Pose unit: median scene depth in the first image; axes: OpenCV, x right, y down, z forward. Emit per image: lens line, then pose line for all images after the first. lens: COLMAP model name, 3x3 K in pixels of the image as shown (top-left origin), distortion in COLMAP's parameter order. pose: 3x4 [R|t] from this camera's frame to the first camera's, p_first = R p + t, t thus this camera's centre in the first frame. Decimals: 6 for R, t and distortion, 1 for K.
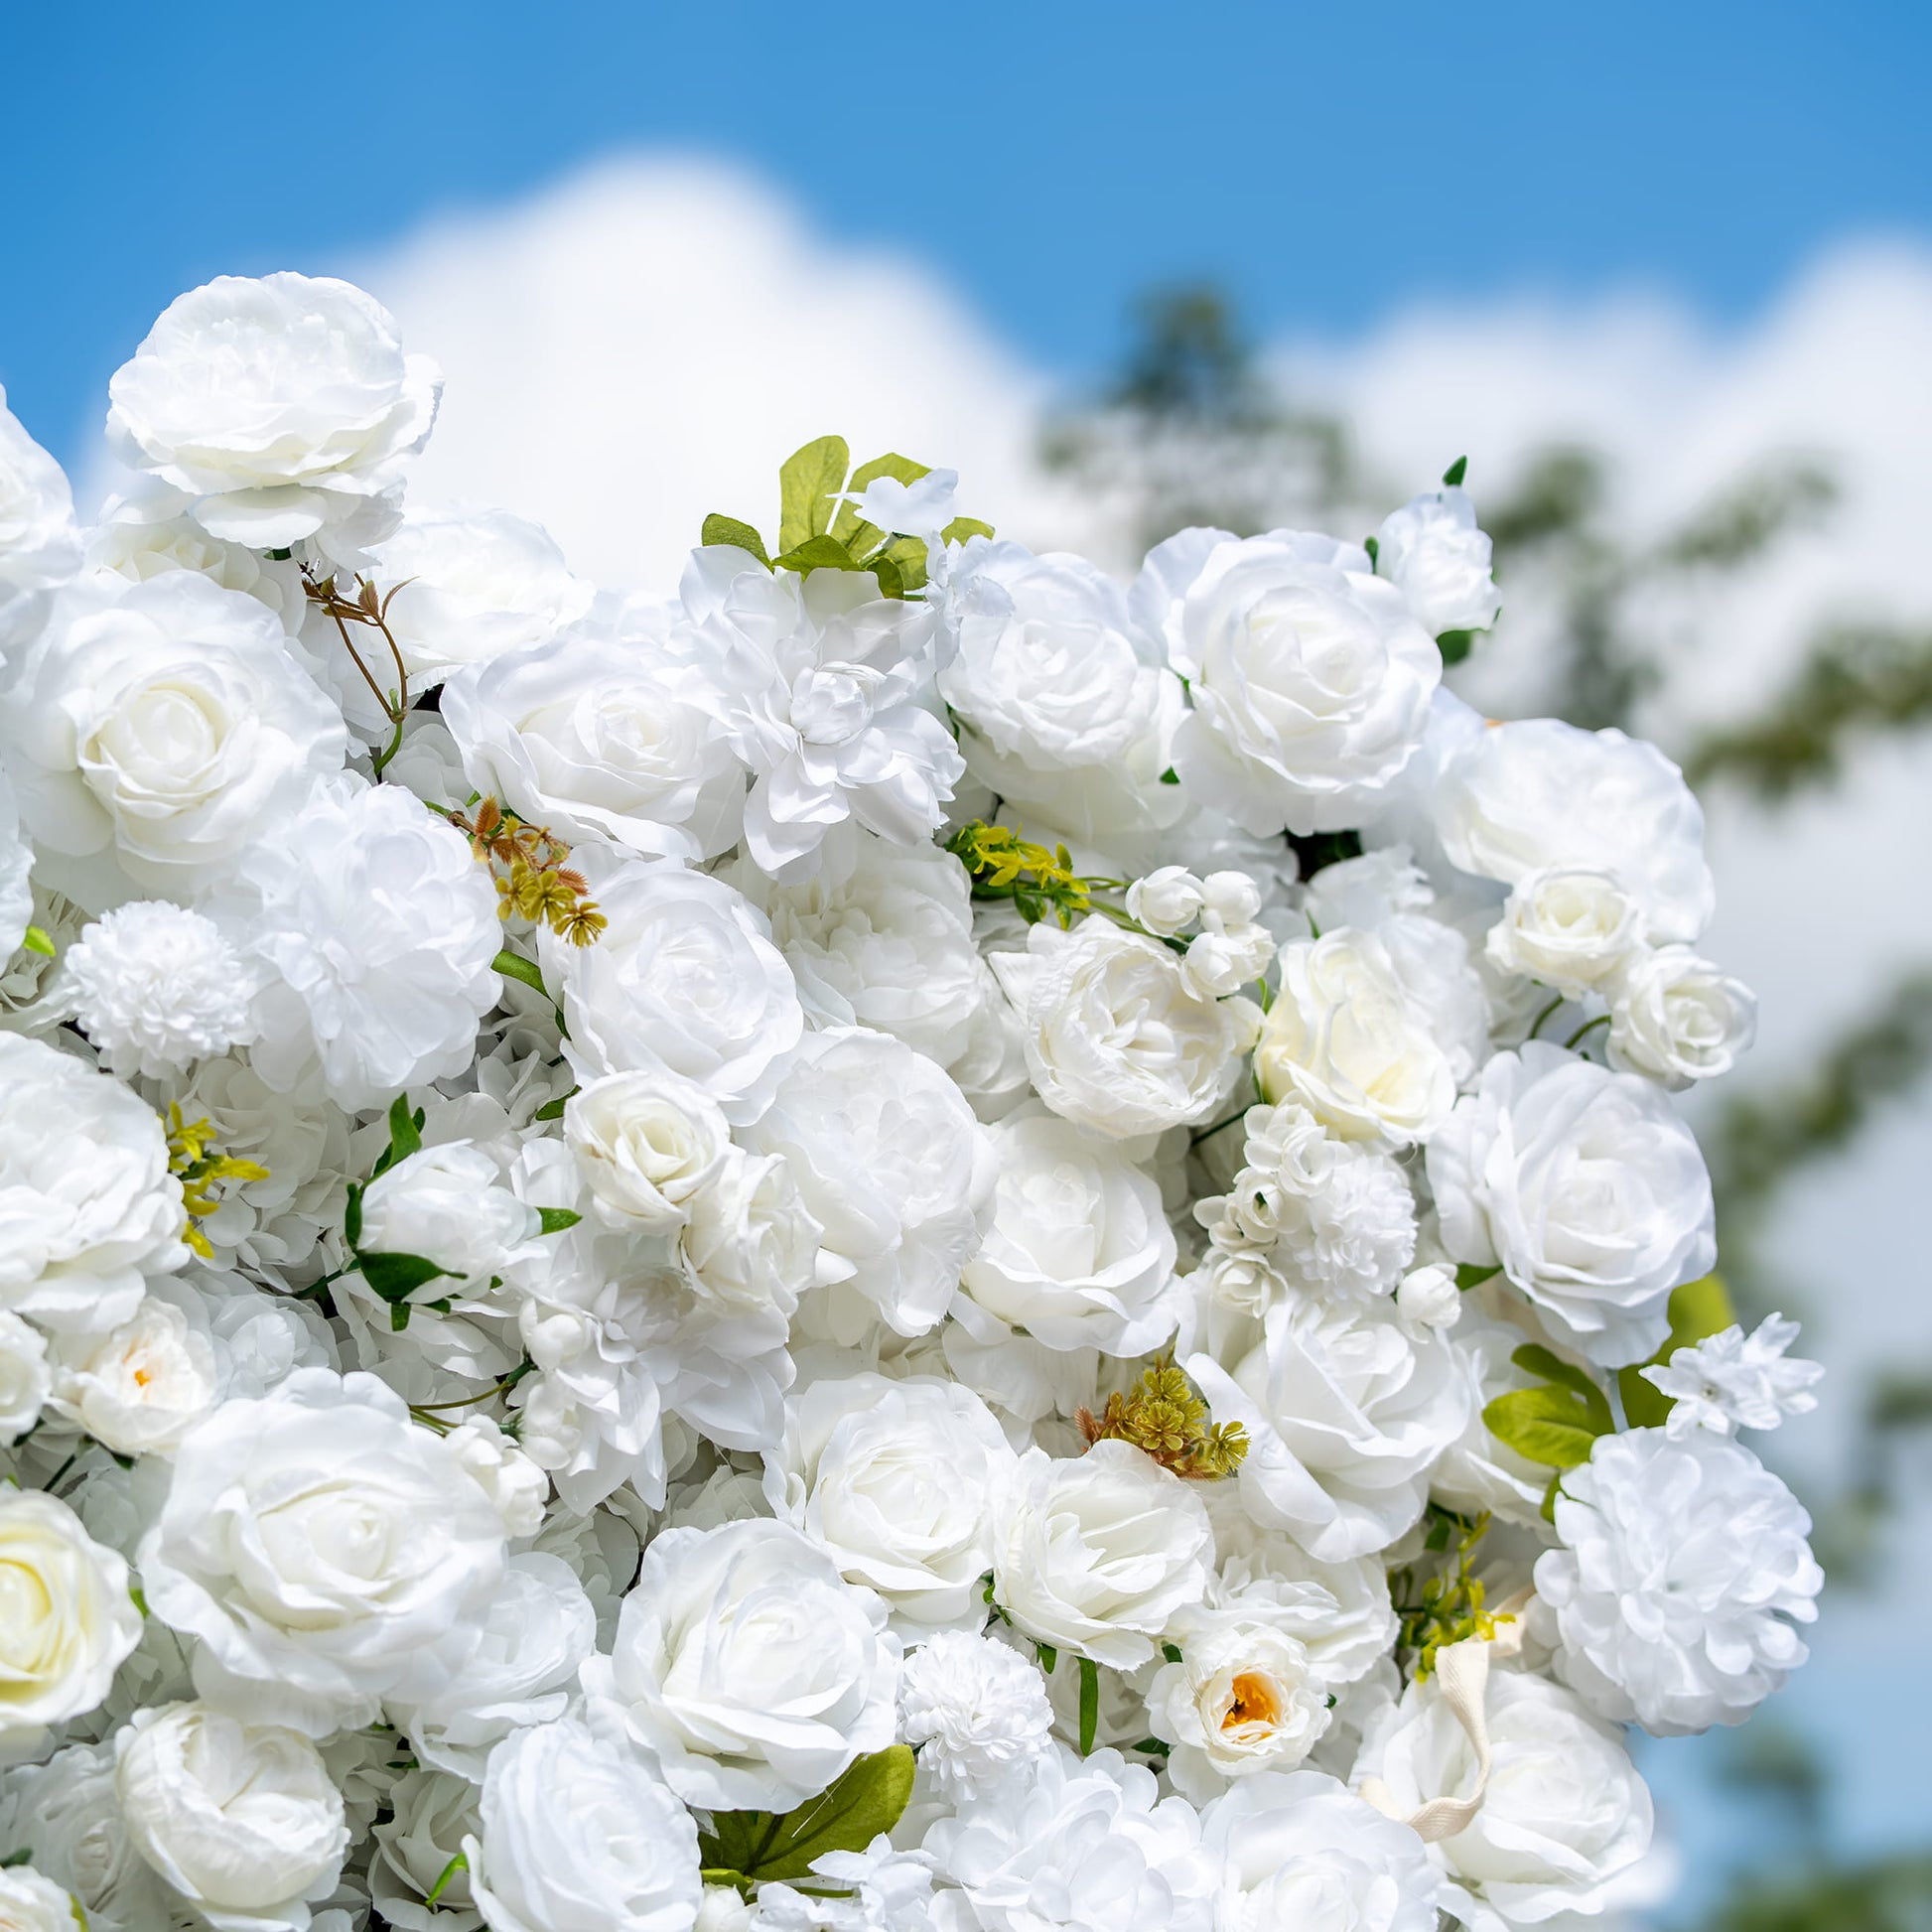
lens RADIAL K [[6518.6, 0, 966.0], [0, 6518.6, 966.0], [0, 0, 1]] dist [0.323728, 1.896270]
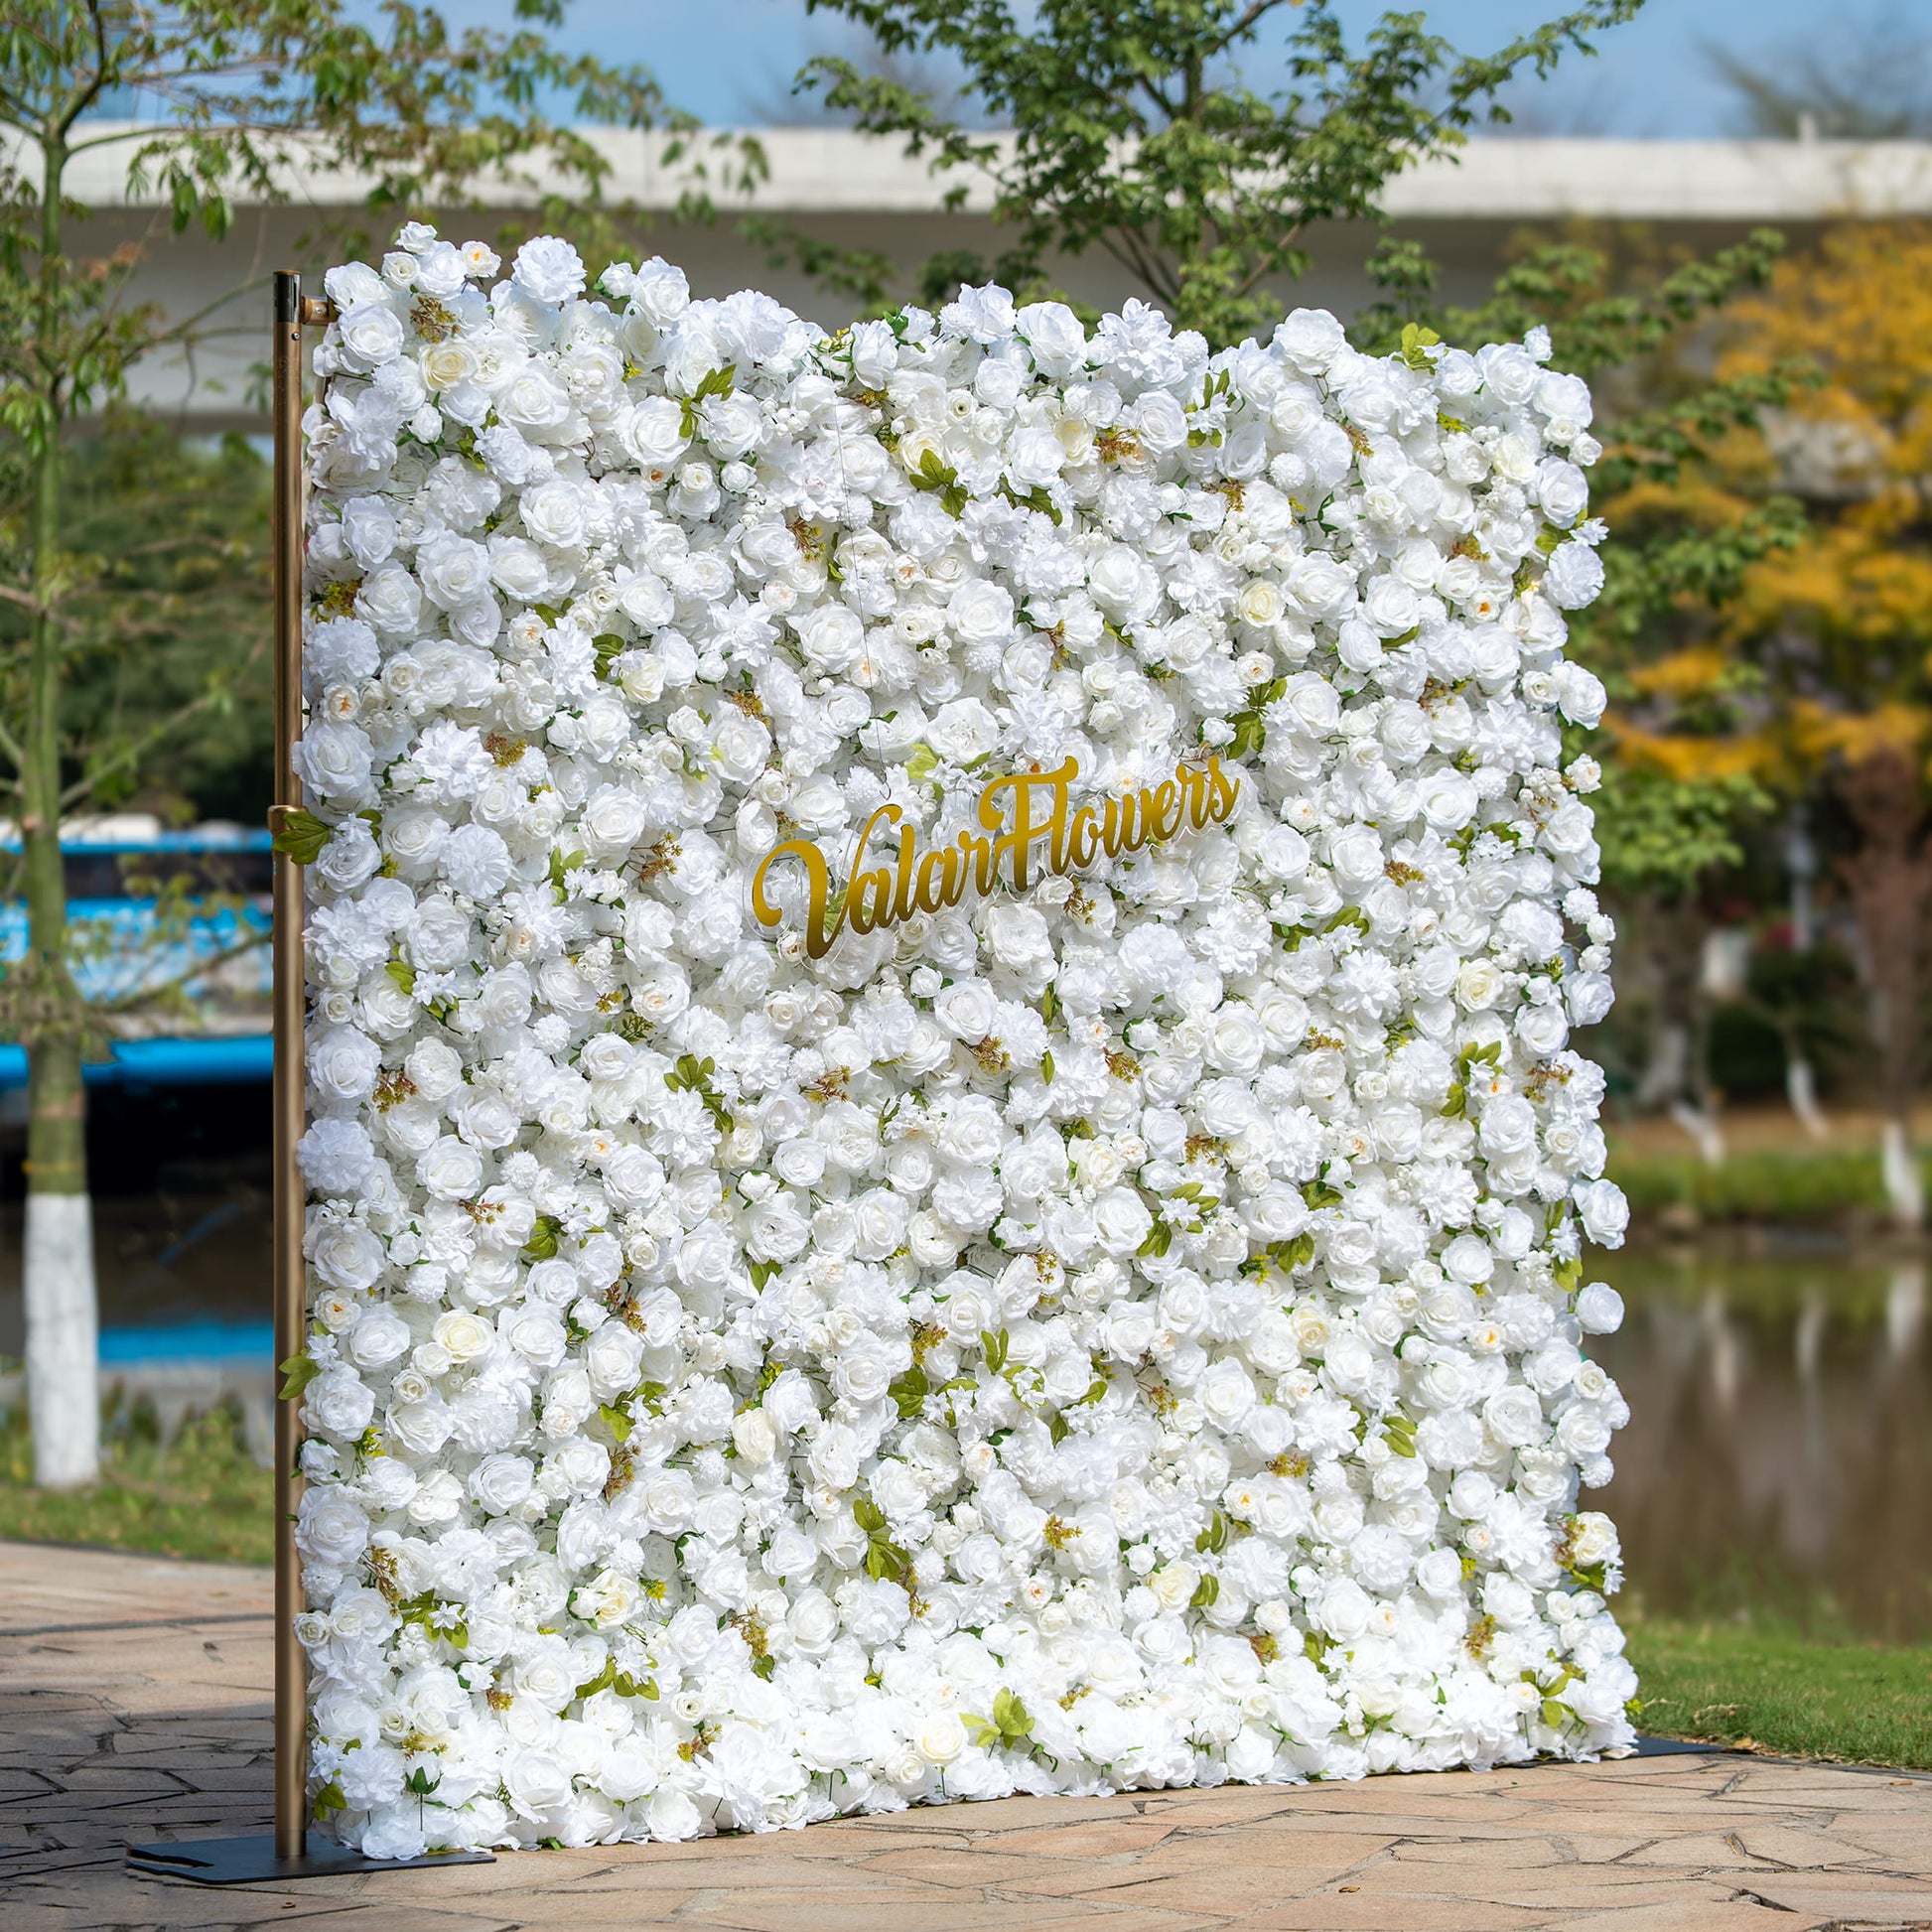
lens RADIAL K [[6518.6, 0, 966.0], [0, 6518.6, 966.0], [0, 0, 1]] dist [0.323728, 1.896270]
pose [[0.993455, 0.036692, 0.108168, -0.811659], [-0.069051, 0.947284, 0.312865, -1.069920], [-0.090986, -0.318287, 0.943618, -3.414016]]
